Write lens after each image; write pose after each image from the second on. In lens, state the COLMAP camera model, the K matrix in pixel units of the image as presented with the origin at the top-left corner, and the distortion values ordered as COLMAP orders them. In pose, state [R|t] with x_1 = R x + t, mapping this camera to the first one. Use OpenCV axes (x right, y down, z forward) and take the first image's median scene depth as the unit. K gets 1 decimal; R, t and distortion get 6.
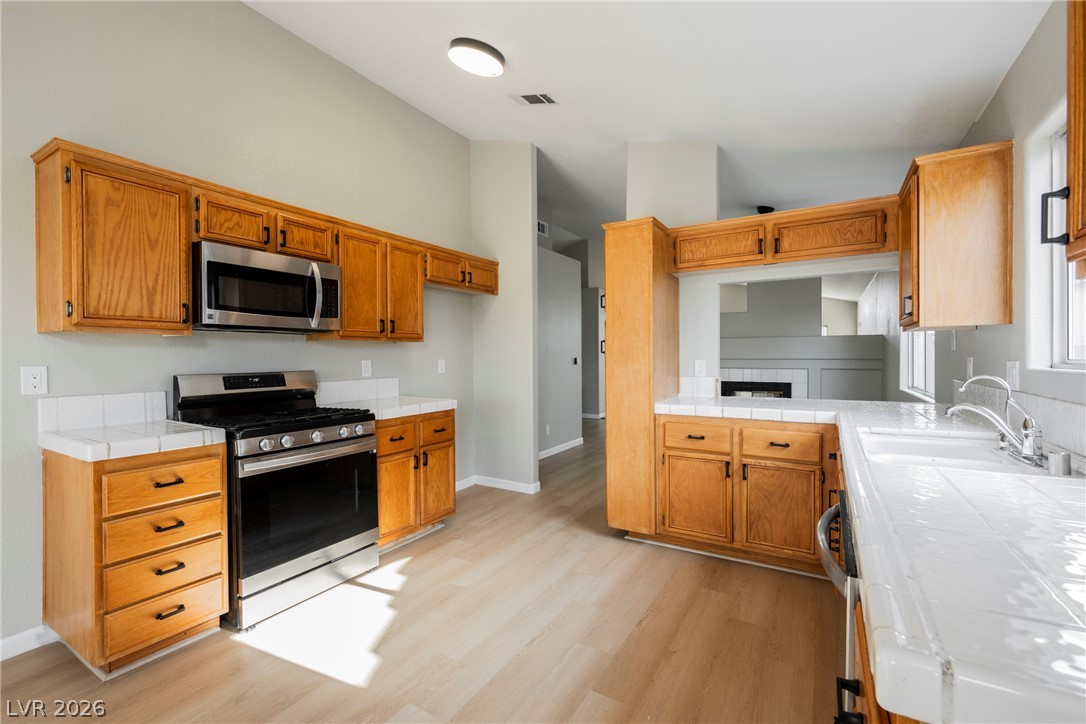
lens RADIAL K [[458.1, 0, 545.4], [0, 458.1, 360.5], [0, 0, 1]] dist [-0.001982, -0.000302]
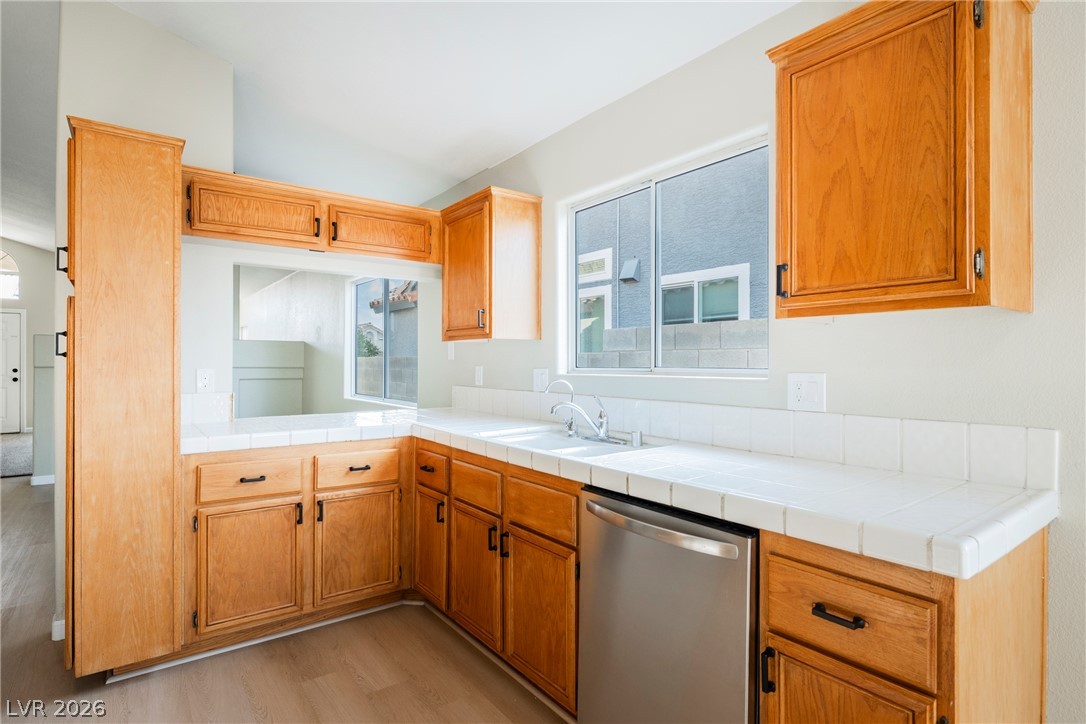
lens RADIAL K [[554.4, 0, 543.0], [0, 554.4, 362.0], [0, 0, 1]] dist [0.000519, 0.000623]
pose [[0.391442, 0.008667, 0.920162, -0.286171], [0.002794, 0.999940, -0.010607, -0.000824], [-0.920198, 0.006723, 0.391394, 0.268199]]
